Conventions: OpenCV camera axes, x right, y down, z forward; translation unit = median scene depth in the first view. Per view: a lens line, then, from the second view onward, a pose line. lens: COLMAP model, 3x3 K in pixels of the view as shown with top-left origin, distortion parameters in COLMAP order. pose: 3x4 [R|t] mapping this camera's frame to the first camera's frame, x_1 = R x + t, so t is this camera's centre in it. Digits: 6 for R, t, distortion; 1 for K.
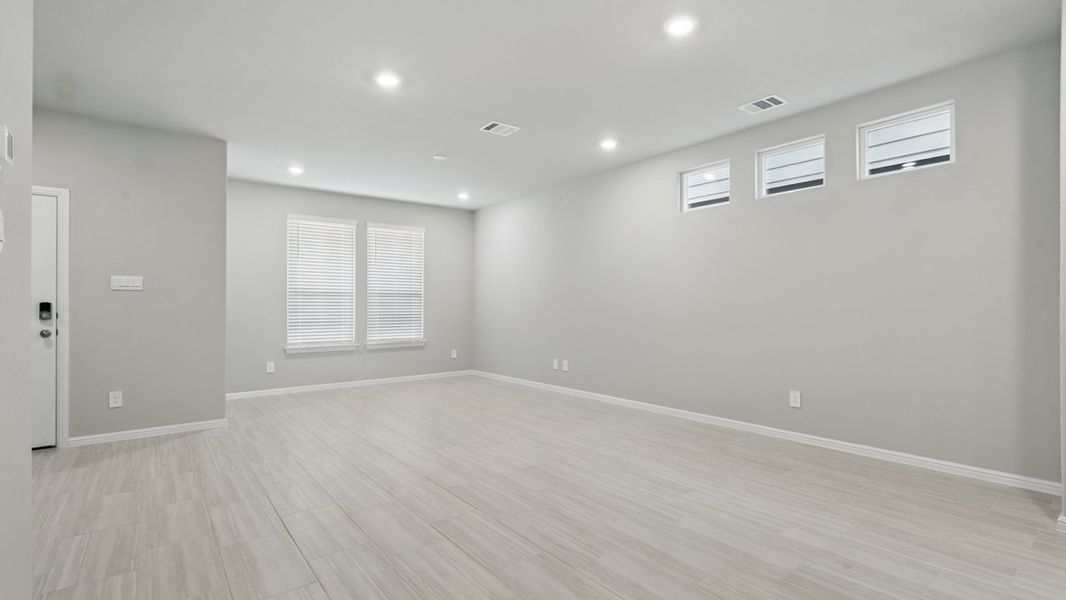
lens RADIAL K [[489.7, 0, 533.7], [0, 489.7, 295.6], [0, 0, 1]] dist [0.001125, 0.000258]
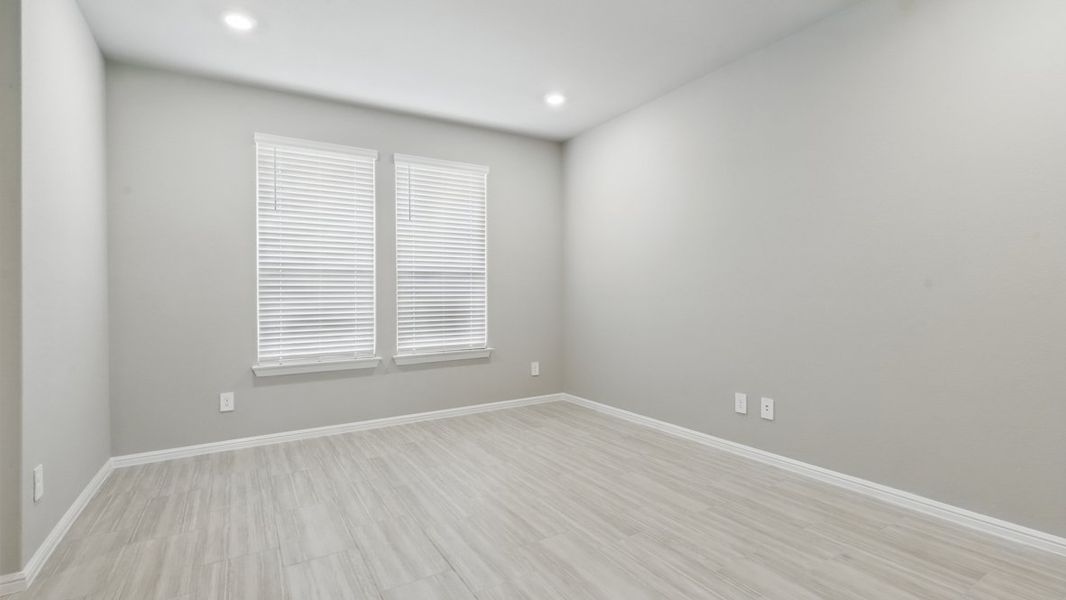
lens RADIAL K [[484.2, 0, 535.9], [0, 484.2, 291.5], [0, 0, 1]] dist [0.000550, 0.000060]
pose [[0.994227, -0.006727, -0.107088, -0.113509], [0.008484, 0.999837, 0.015962, 0.011474], [0.106963, -0.016778, 0.994121, 0.458631]]
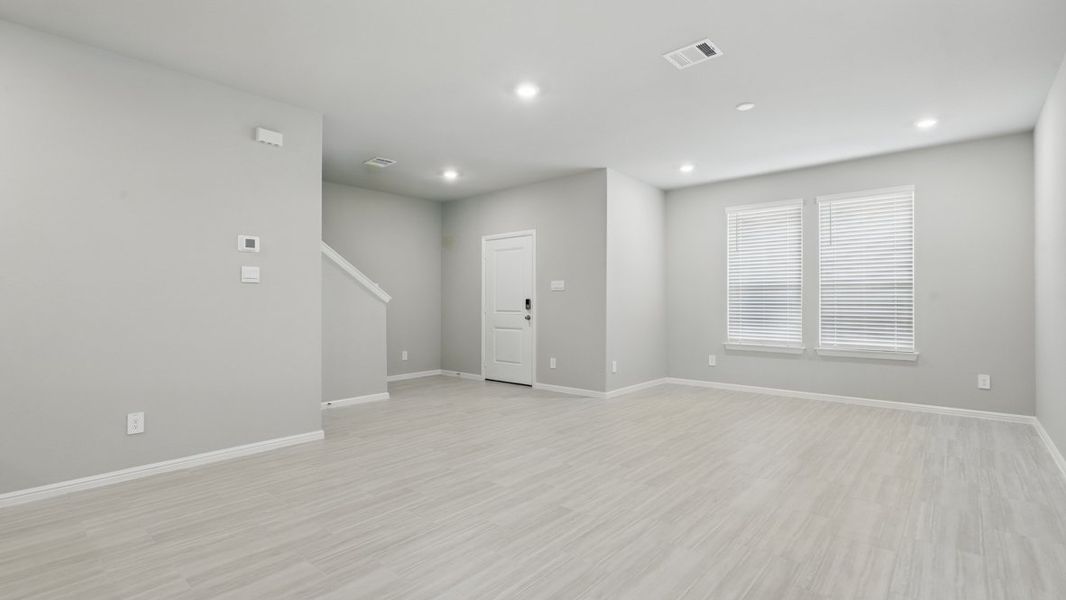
lens RADIAL K [[489.7, 0, 533.7], [0, 489.7, 295.6], [0, 0, 1]] dist [0.001125, 0.000258]
pose [[0.190857, -0.008781, -0.981578, 0.387461], [0.020068, 0.999786, -0.005041, 0.006748], [0.981413, -0.018736, 0.190993, 0.416241]]
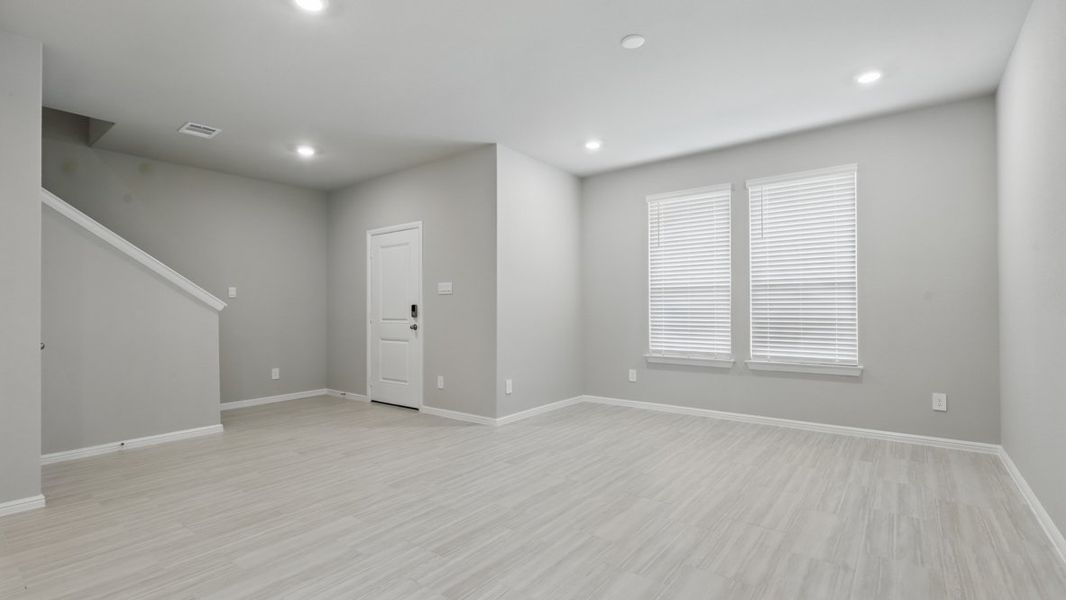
lens RADIAL K [[483.2, 0, 533.0], [0, 483.2, 300.0], [0, 0, 1]] dist [0.001580, -0.000228]
pose [[0.247159, -0.013398, -0.968882, 0.249144], [0.027119, 0.999608, -0.006905, 0.011451], [0.968595, -0.024569, 0.247426, 0.587575]]
